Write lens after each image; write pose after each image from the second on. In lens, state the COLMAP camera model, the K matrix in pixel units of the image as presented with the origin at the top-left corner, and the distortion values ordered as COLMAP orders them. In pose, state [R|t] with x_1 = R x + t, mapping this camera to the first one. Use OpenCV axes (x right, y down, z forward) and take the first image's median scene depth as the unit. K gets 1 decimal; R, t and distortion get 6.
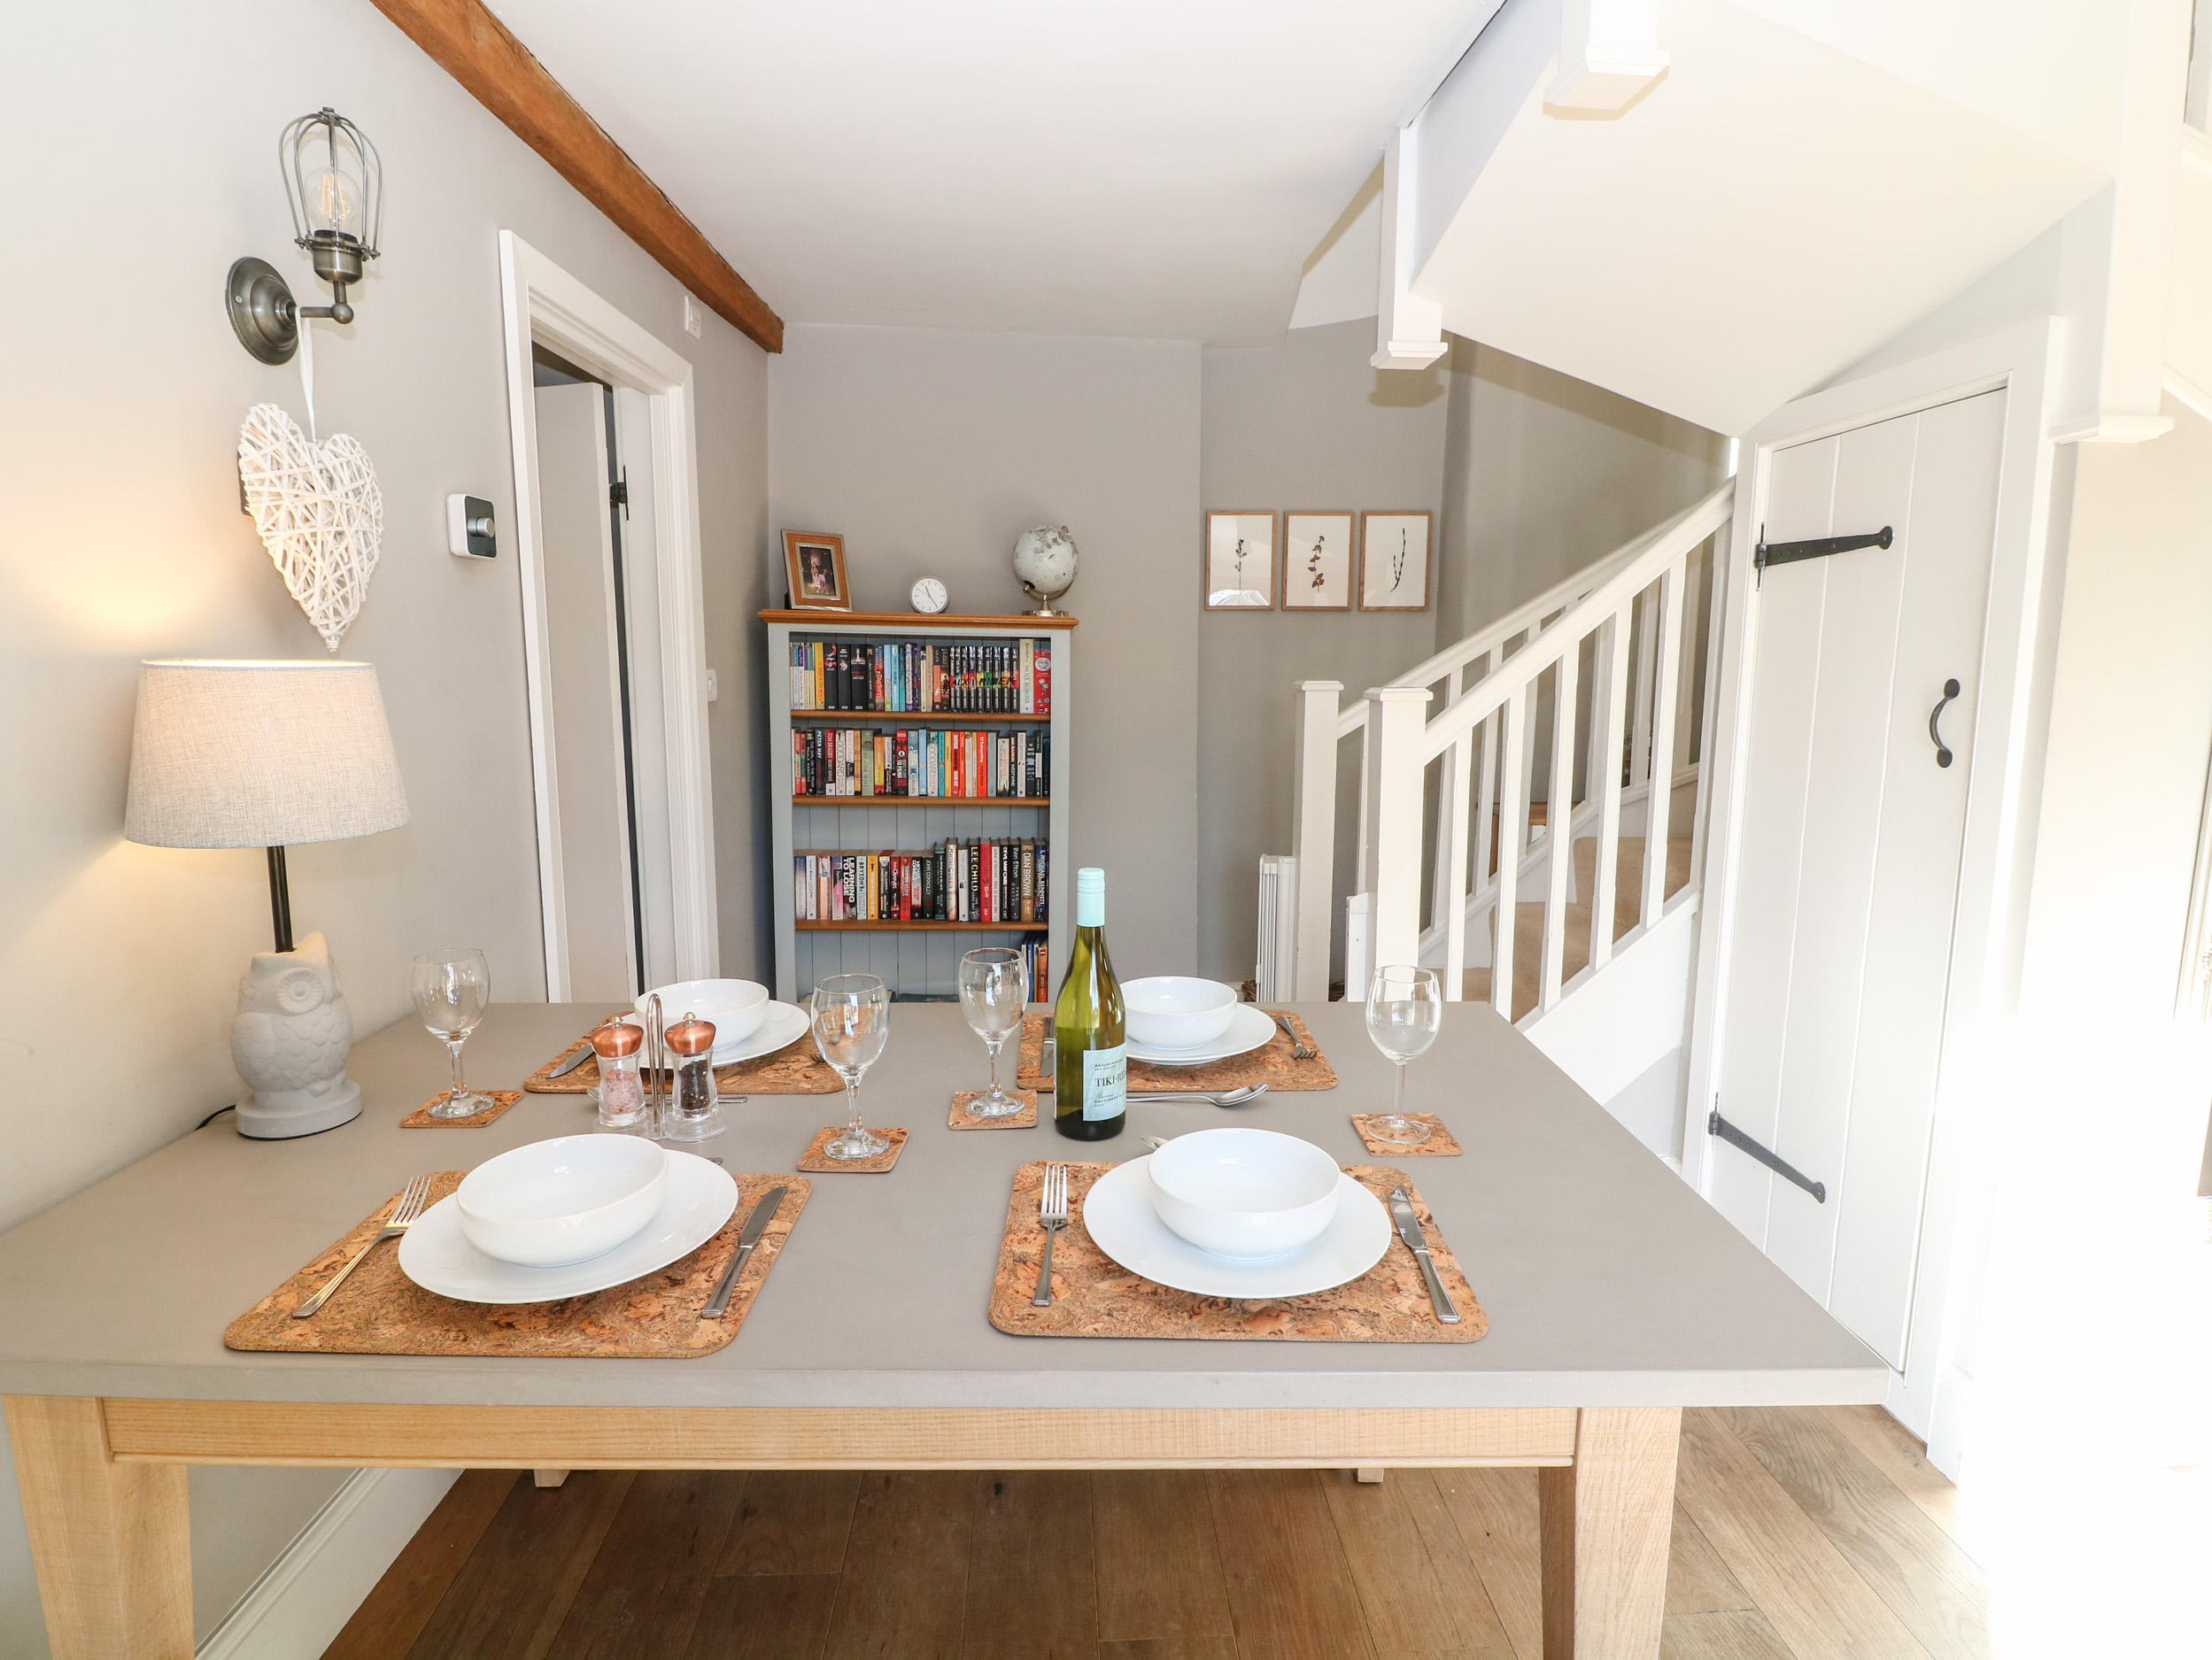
lens RADIAL K [[1147.1, 0, 1106.0], [0, 1147.1, 830.0], [0, 0, 1]] dist [0.000537, -0.020330]
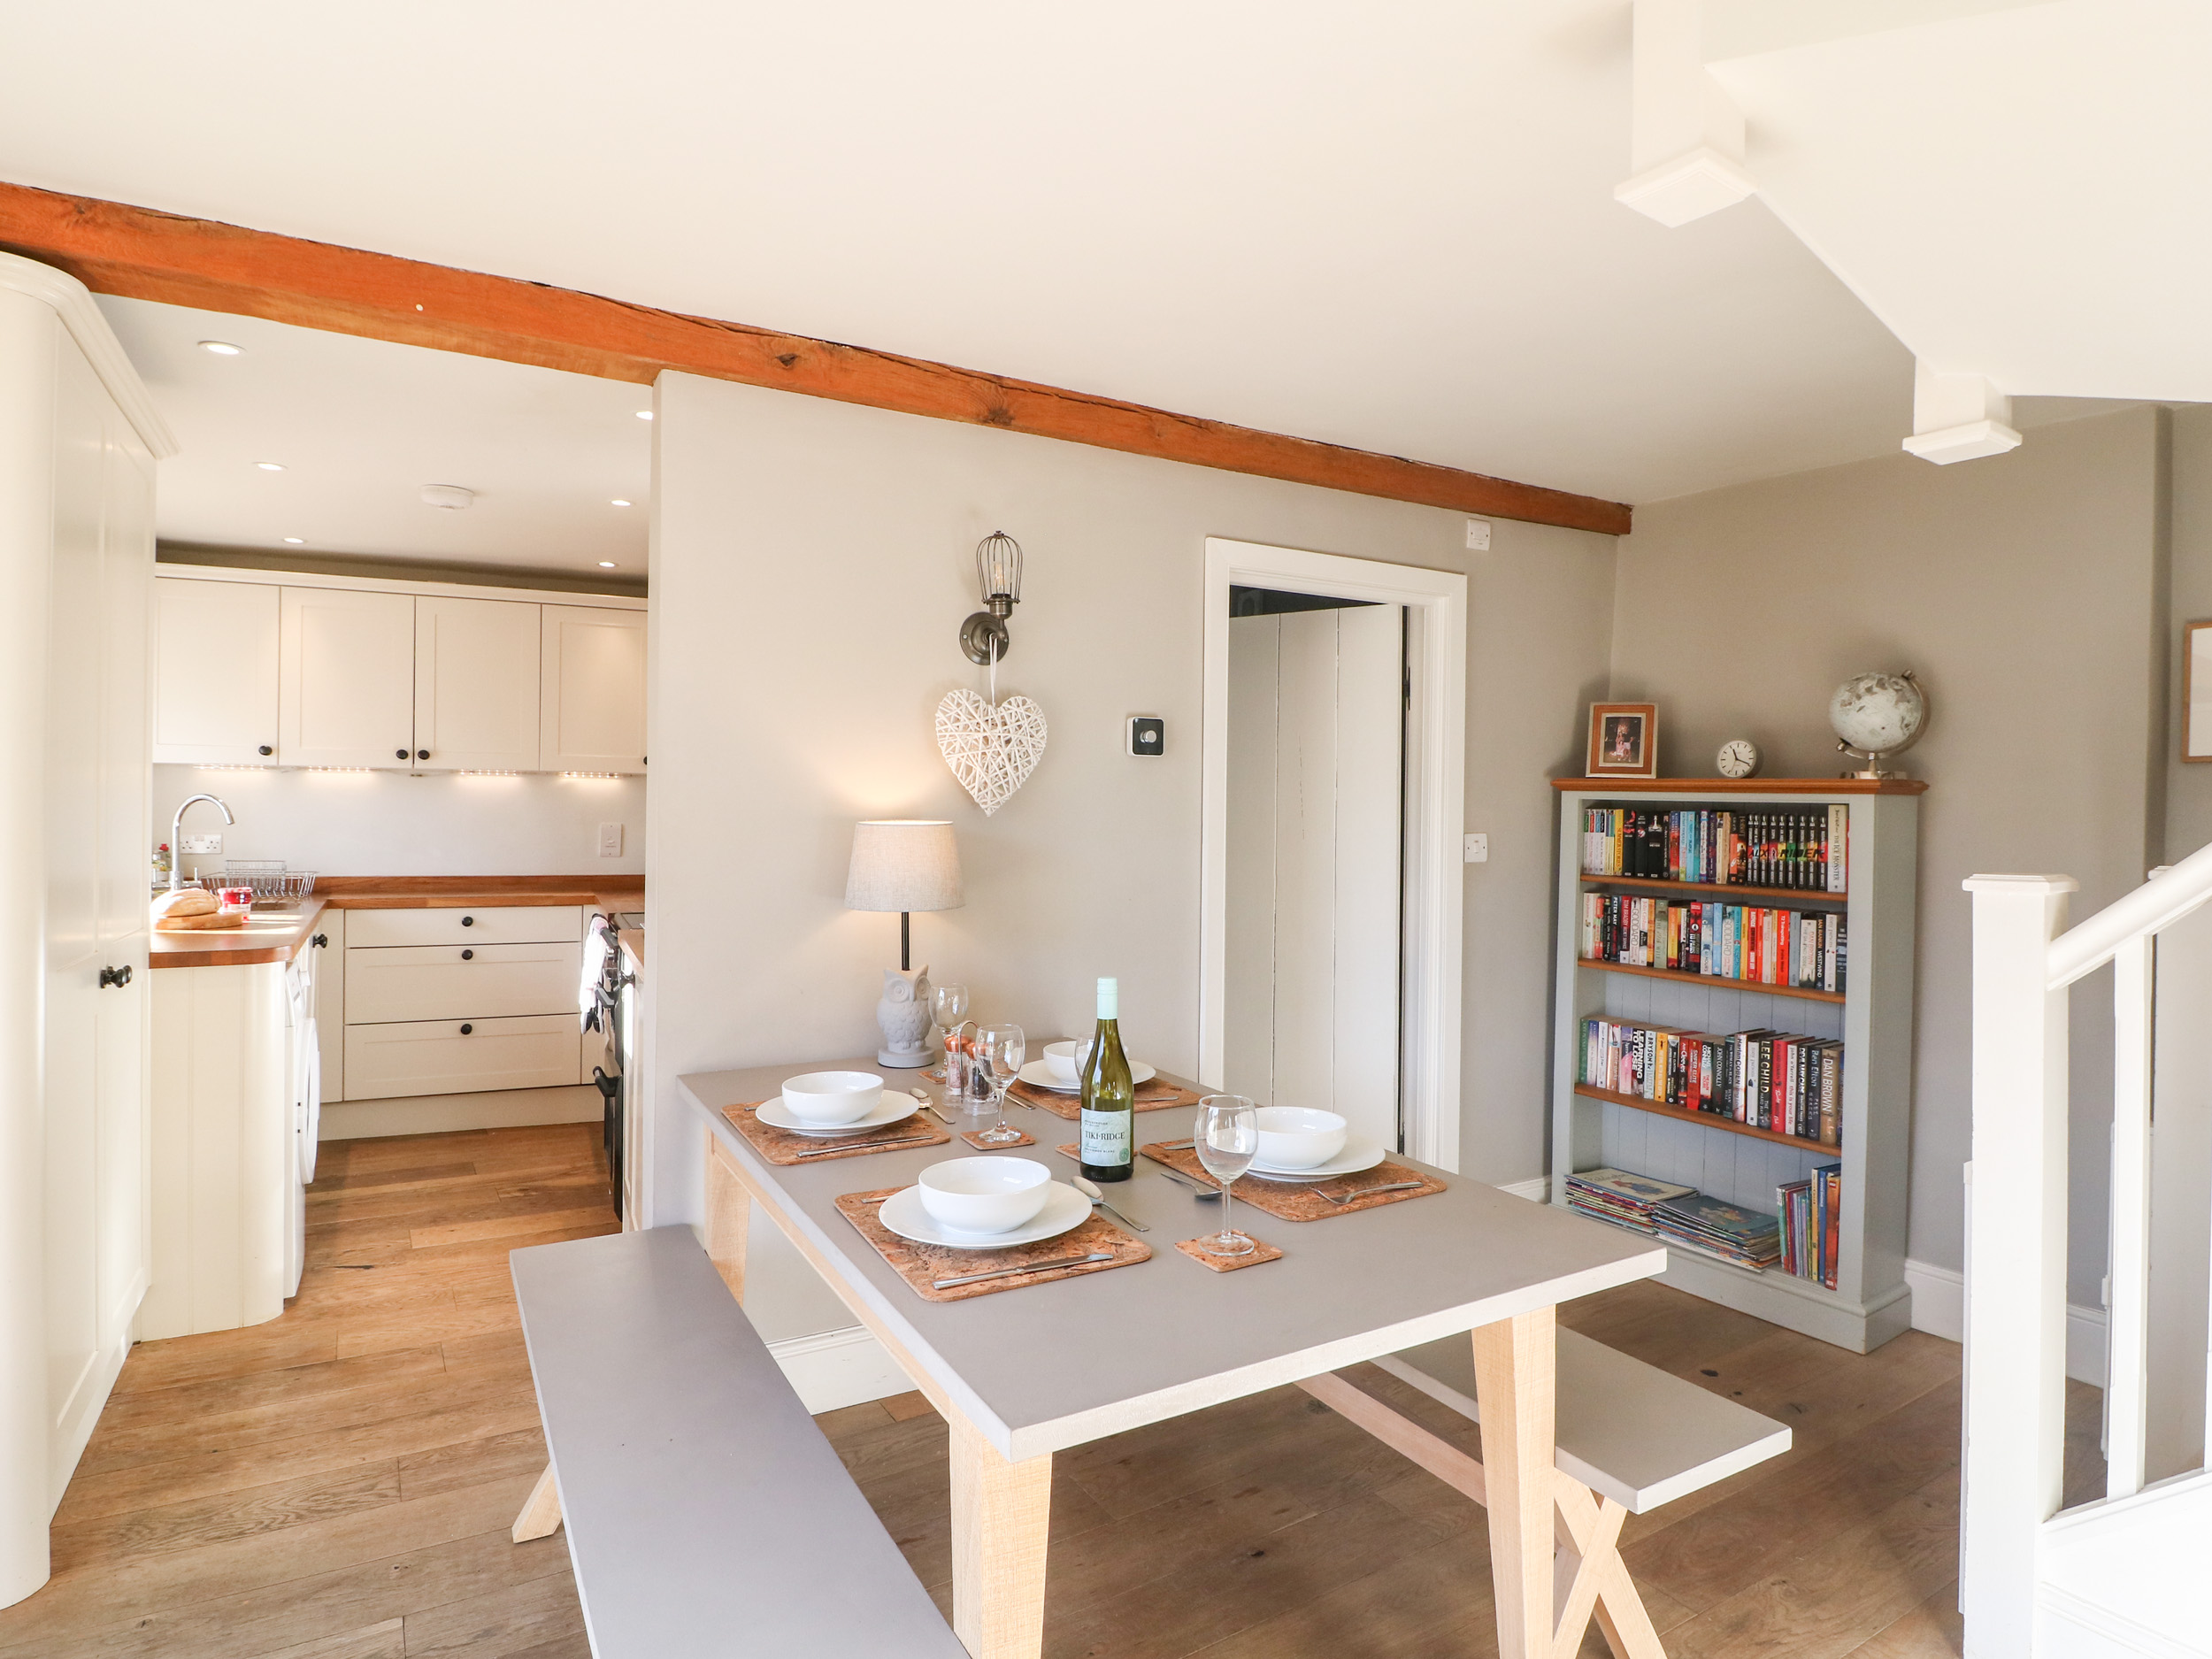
lens RADIAL K [[1212.1, 0, 1092.5], [0, 1212.1, 822.7], [0, 0, 1]] dist [0.002071, -0.015310]
pose [[0.479056, 0.009117, -0.877737, 0.450900], [-0.138501, 0.988205, -0.065328, -0.018439], [0.866789, 0.152863, 0.474669, 0.096988]]
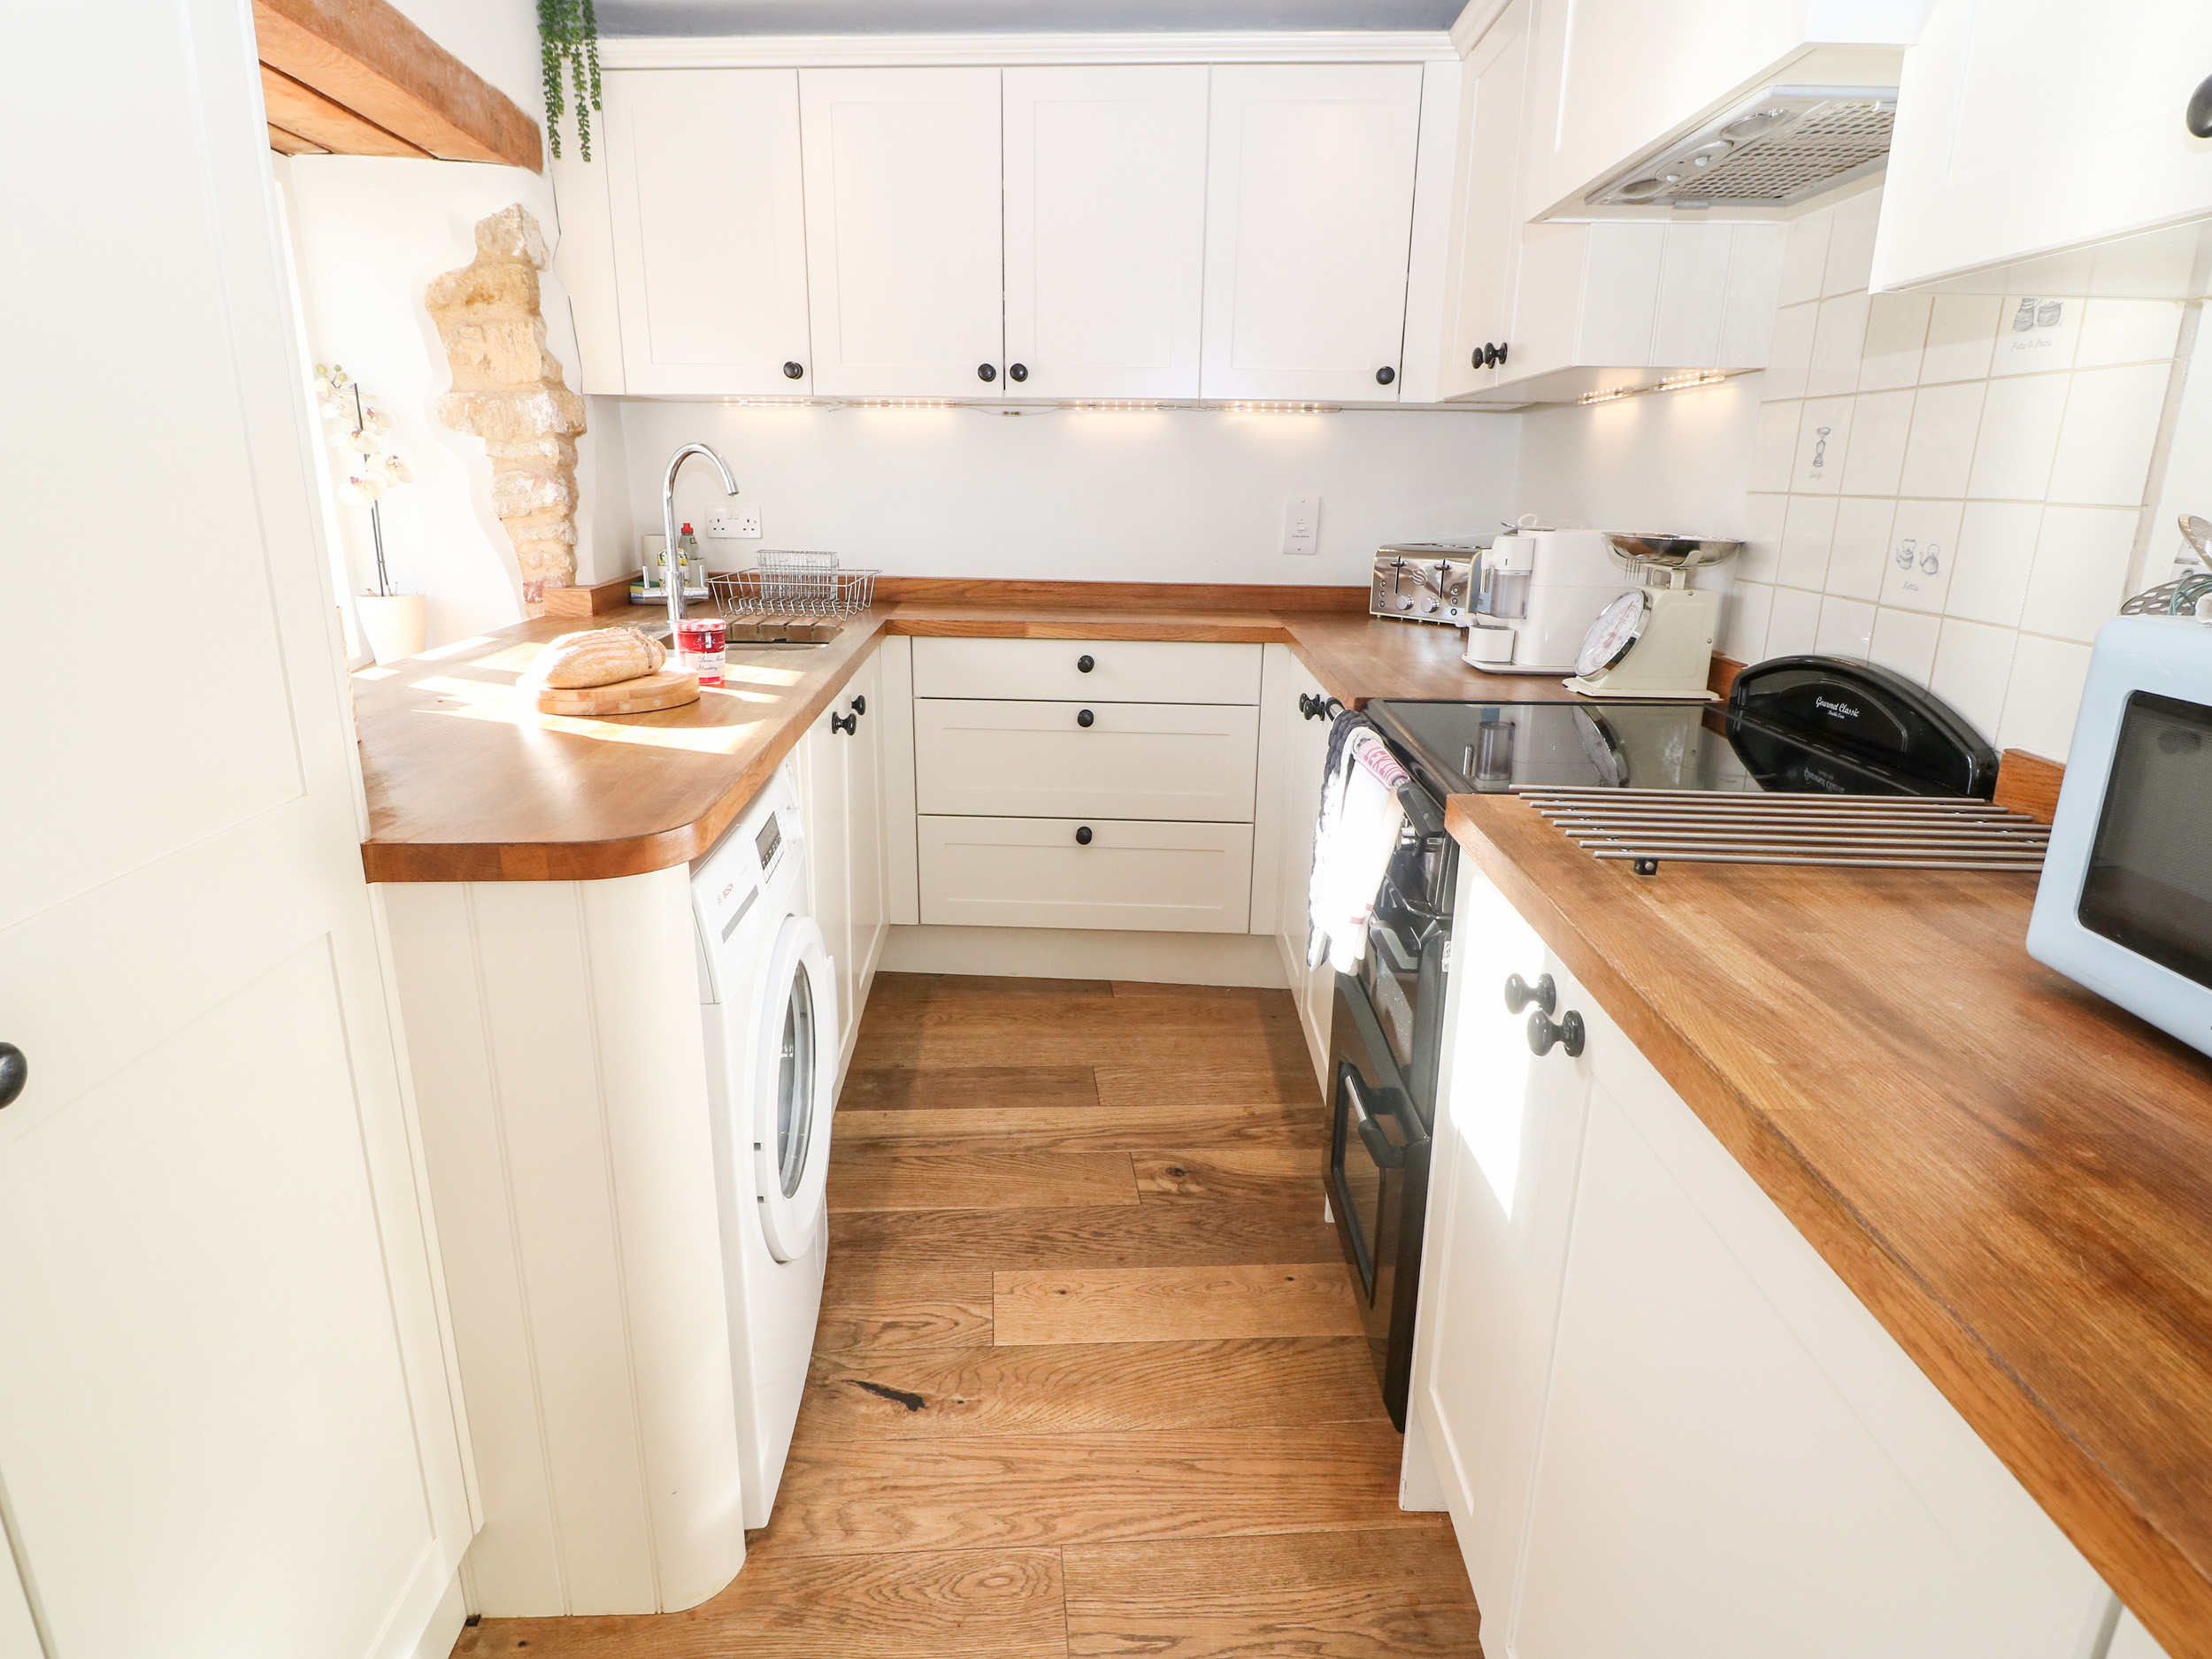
lens RADIAL K [[1212.1, 0, 1092.5], [0, 1212.1, 822.7], [0, 0, 1]] dist [0.002071, -0.015310]
pose [[0.036197, 0.272655, -0.961431, -0.274544], [-0.158939, 0.951386, 0.263823, -0.015236], [0.986625, 0.143259, 0.077773, 0.107565]]
